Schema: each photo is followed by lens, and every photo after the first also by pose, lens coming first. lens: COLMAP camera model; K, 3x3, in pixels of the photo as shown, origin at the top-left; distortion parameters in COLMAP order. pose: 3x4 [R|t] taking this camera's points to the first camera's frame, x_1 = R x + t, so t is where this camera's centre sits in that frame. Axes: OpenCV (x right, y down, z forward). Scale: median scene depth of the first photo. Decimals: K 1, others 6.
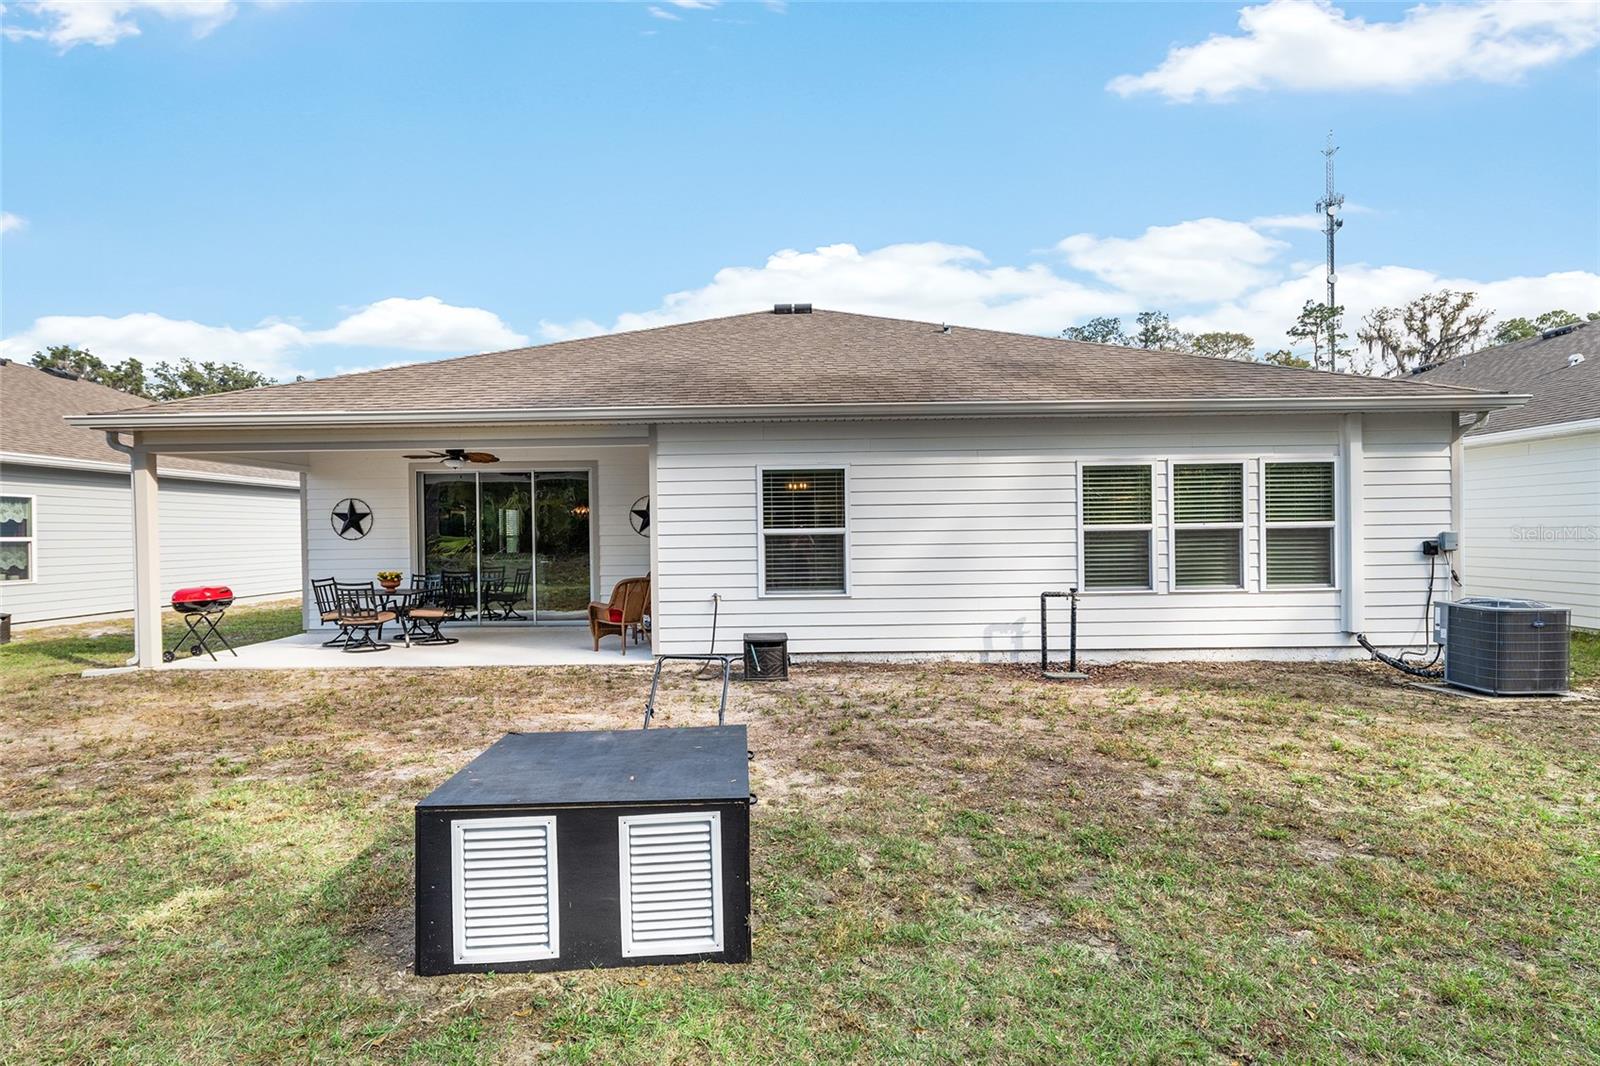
lens RADIAL K [[807.2, 0, 802.3], [0, 807.2, 534.4], [0, 0, 1]] dist [0.000712, -0.000574]
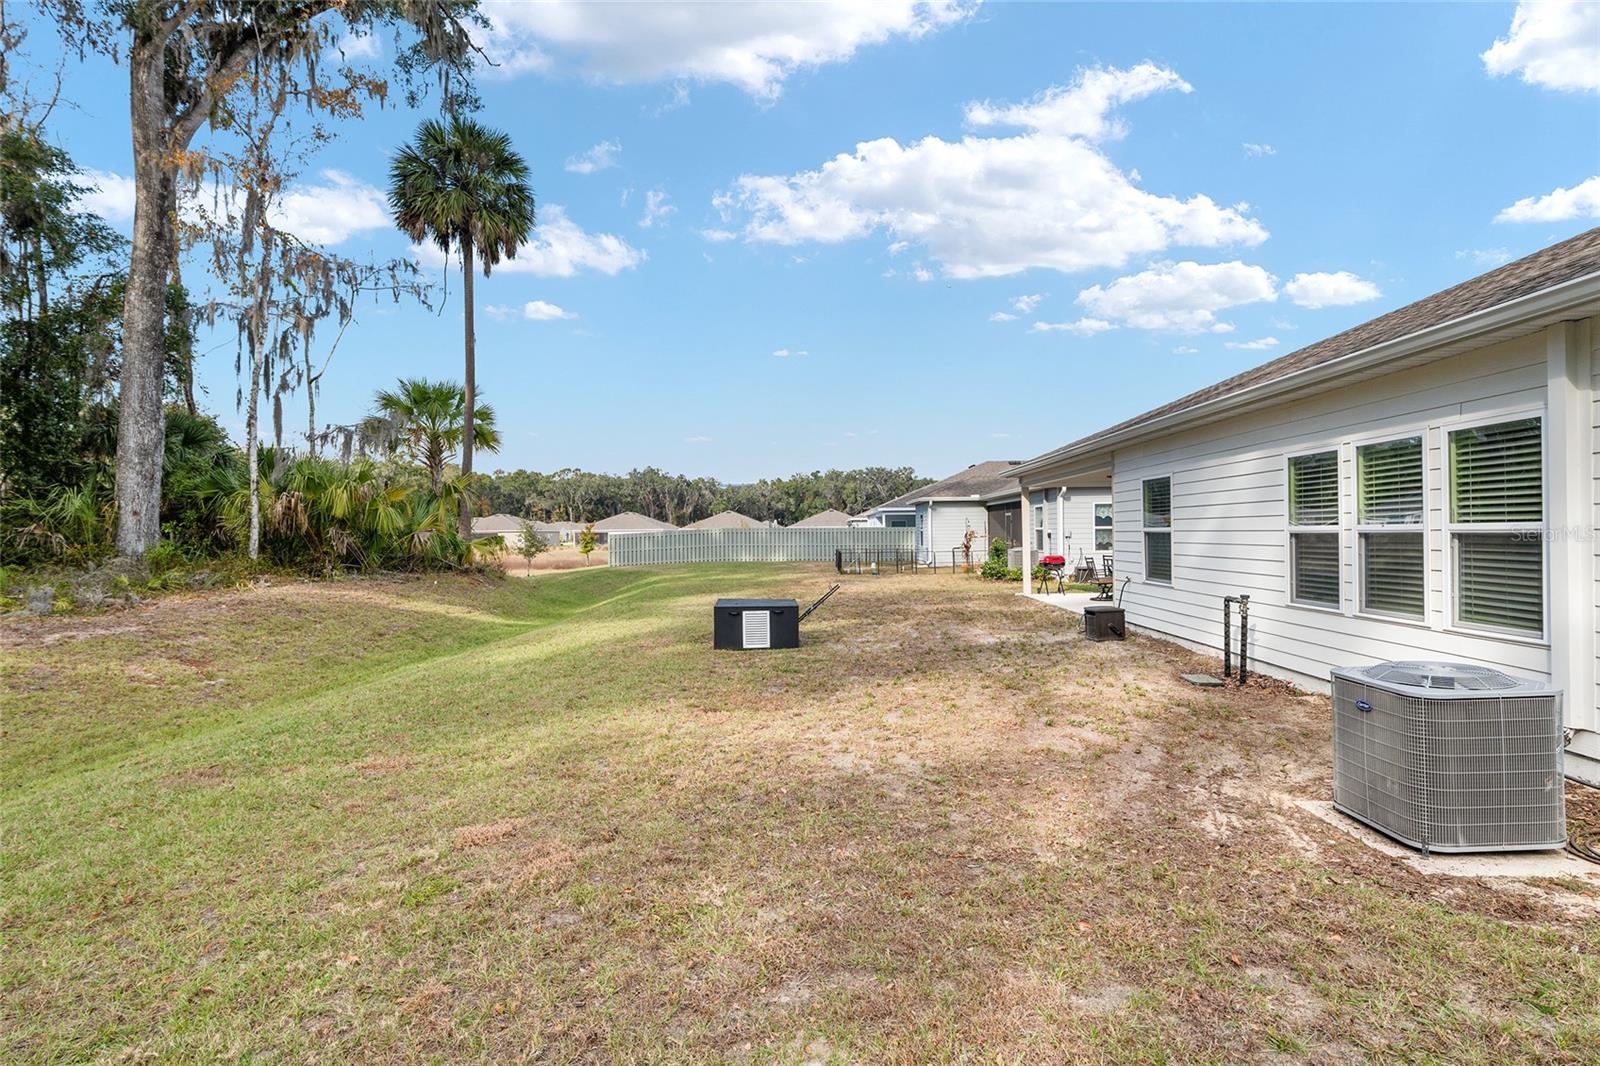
lens RADIAL K [[807.2, 0, 809.6], [0, 807.2, 533.2], [0, 0, 1]] dist [0.000712, -0.000574]
pose [[-0.011513, 0.015422, -0.999815, 1.225751], [0.007329, 0.999855, 0.015339, -0.020628], [0.999907, -0.007151, -0.011624, 0.492957]]
